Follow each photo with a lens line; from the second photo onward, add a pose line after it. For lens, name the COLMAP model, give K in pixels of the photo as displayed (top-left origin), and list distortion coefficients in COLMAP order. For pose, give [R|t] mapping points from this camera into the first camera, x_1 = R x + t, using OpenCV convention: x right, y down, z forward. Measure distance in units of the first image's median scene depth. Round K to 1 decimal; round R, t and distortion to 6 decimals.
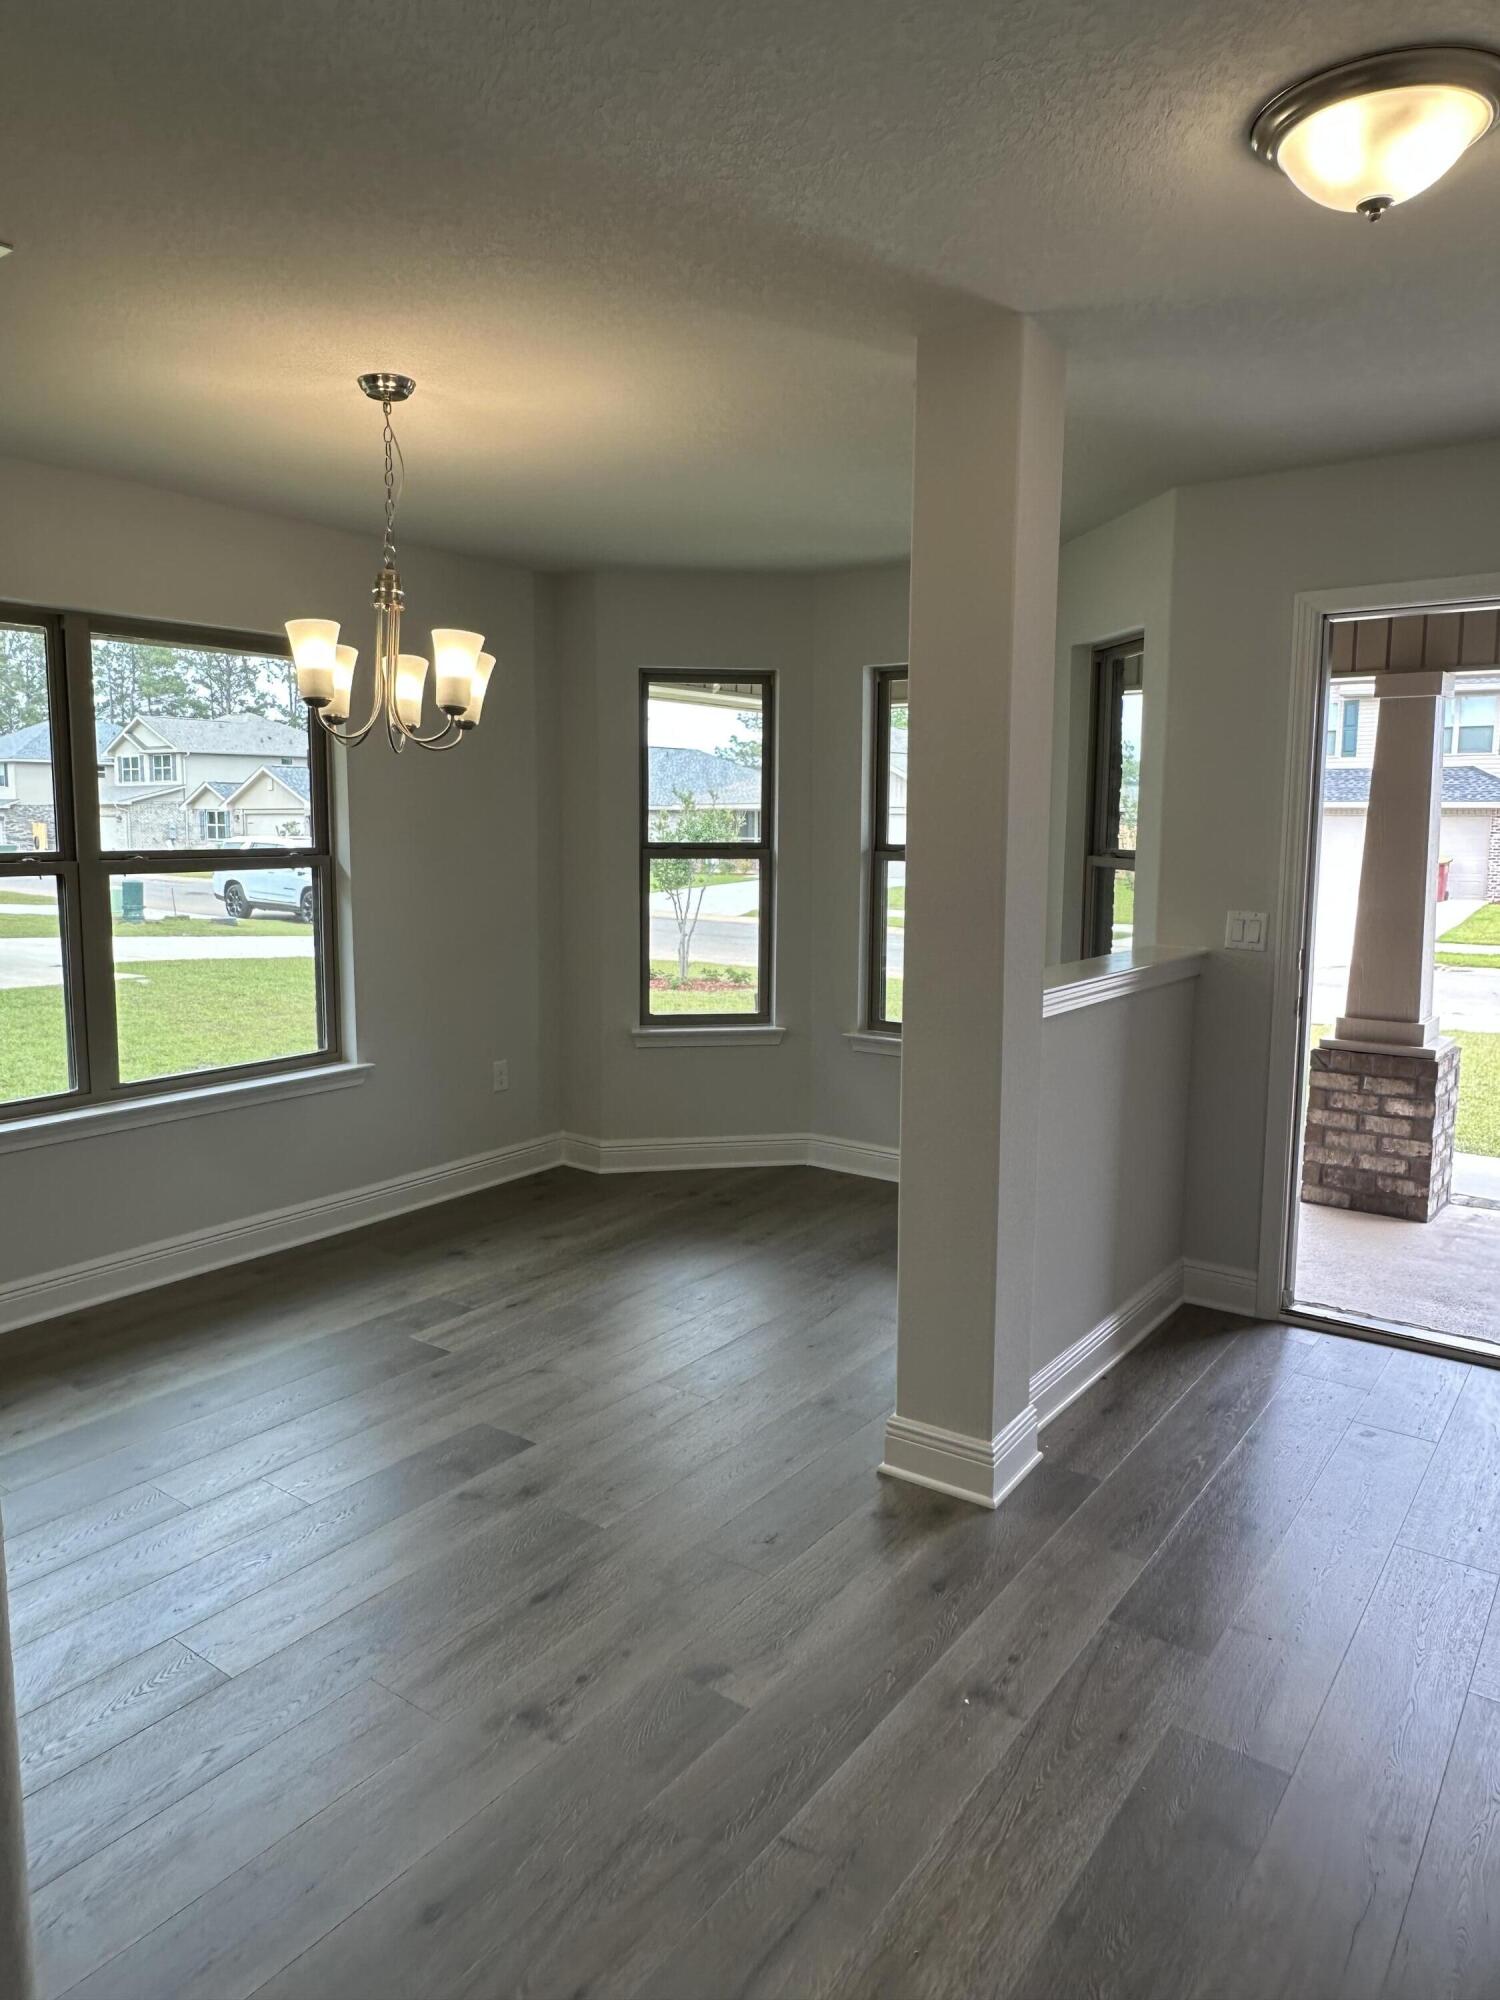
lens RADIAL K [[1310.4, 0, 750.9], [0, 1310.4, 995.5], [0, 0, 1]] dist [-0.003682, -0.001761]
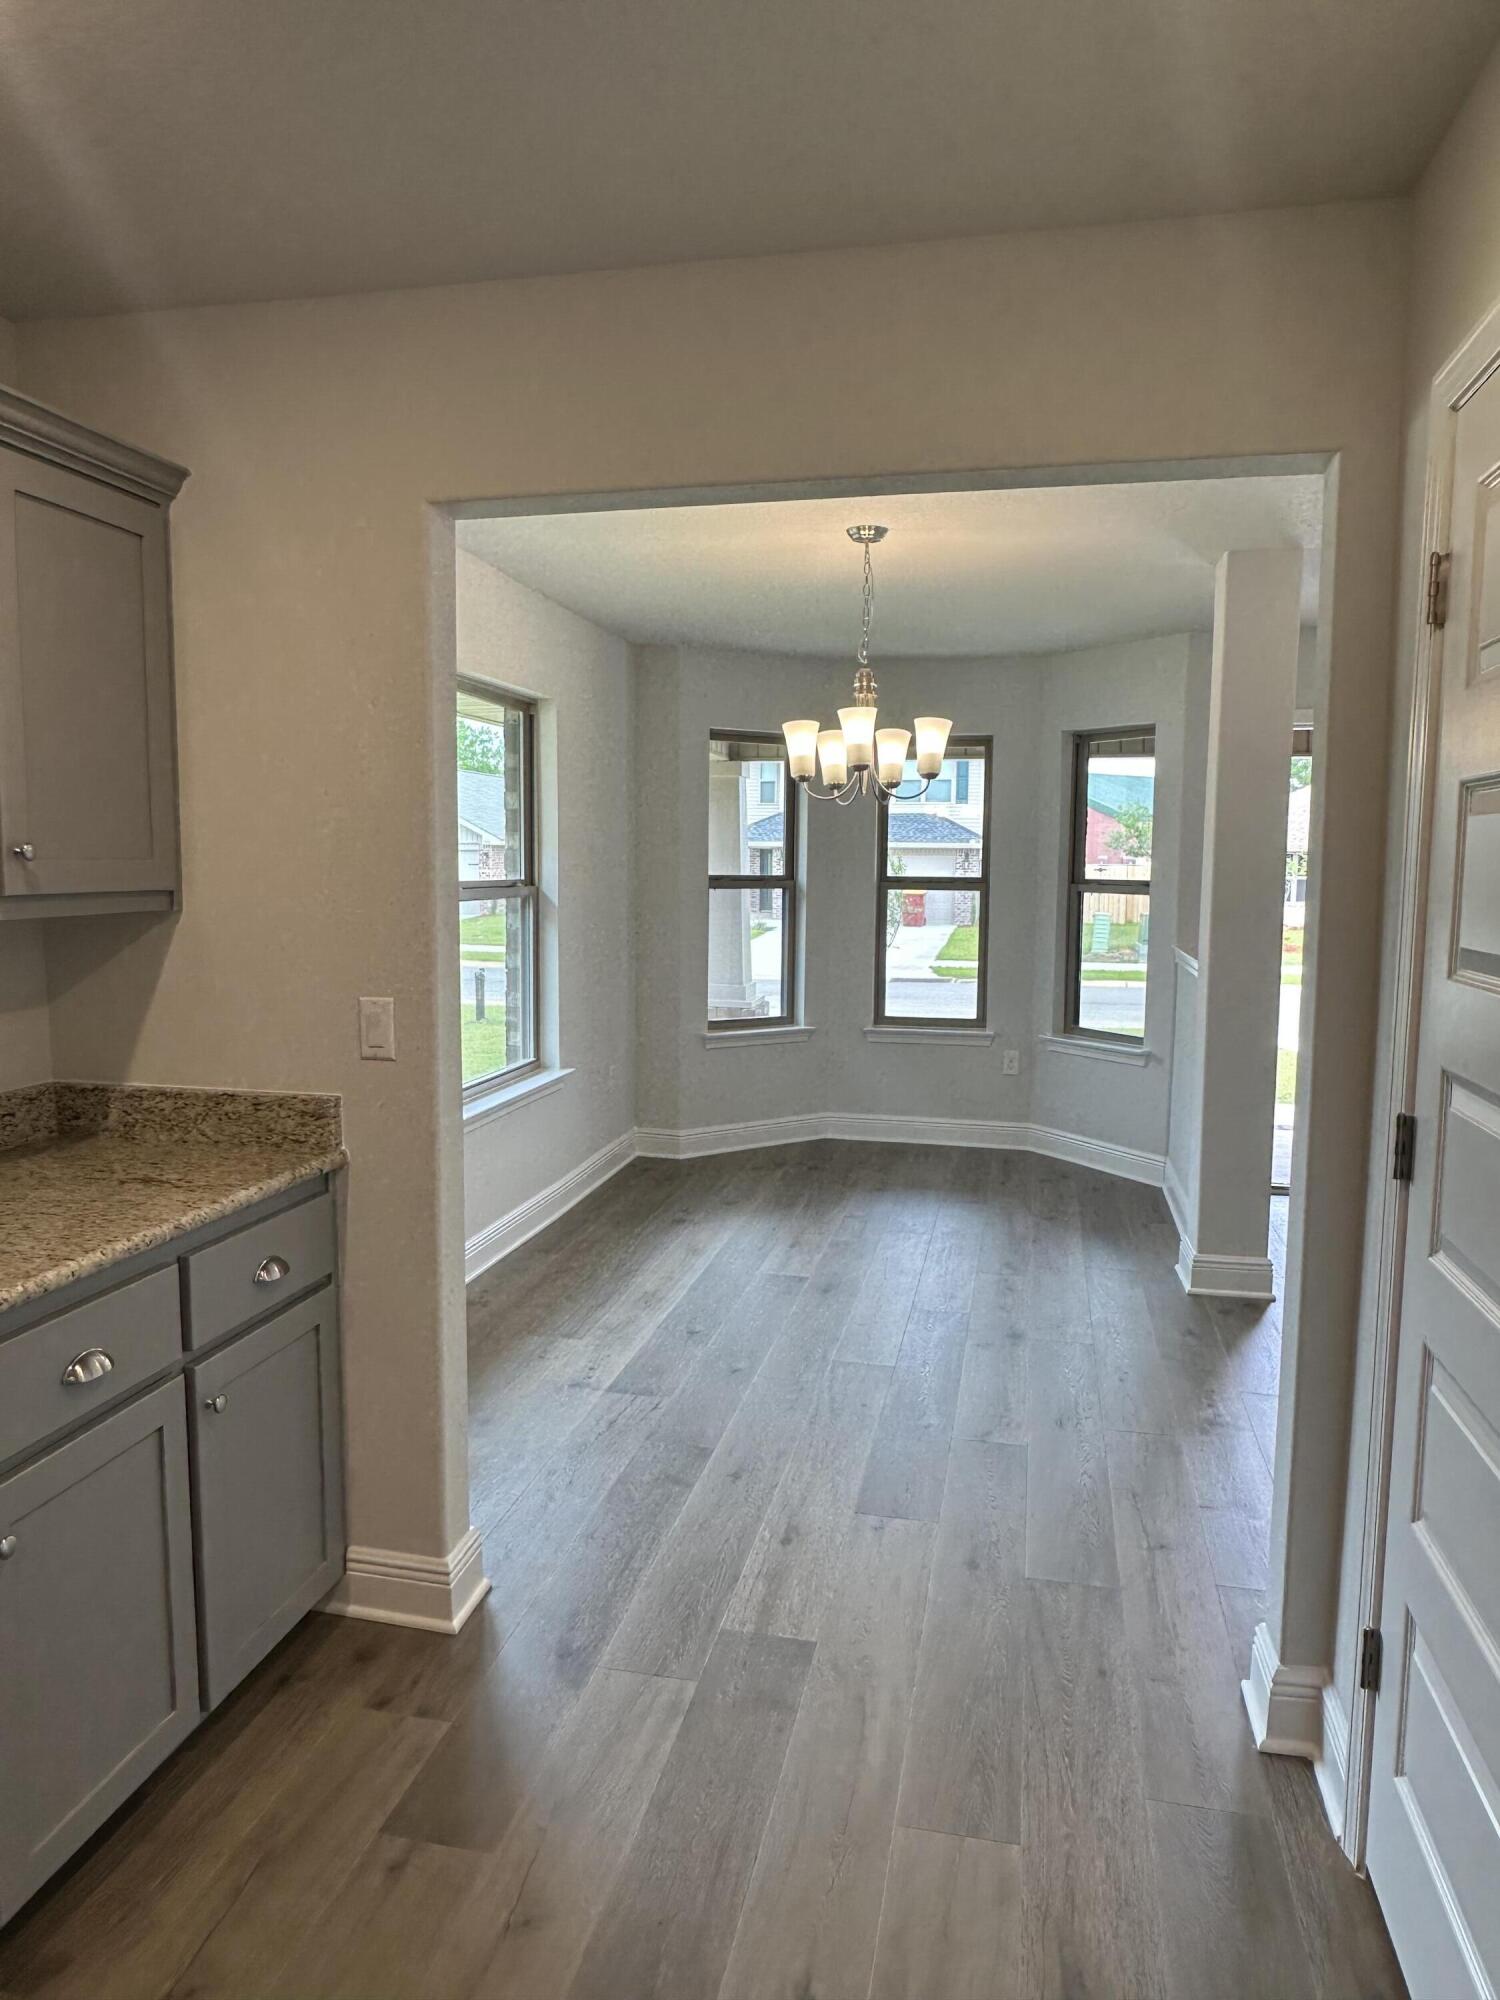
lens RADIAL K [[1310.4, 0, 743.6], [0, 1310.4, 1011.7], [0, 0, 1]] dist [-0.003682, -0.001761]
pose [[0.923376, -0.044532, 0.381306, -0.654027], [0.050352, 0.998717, -0.005296, 0.018254], [-0.380581, 0.024090, 0.924434, -0.128657]]
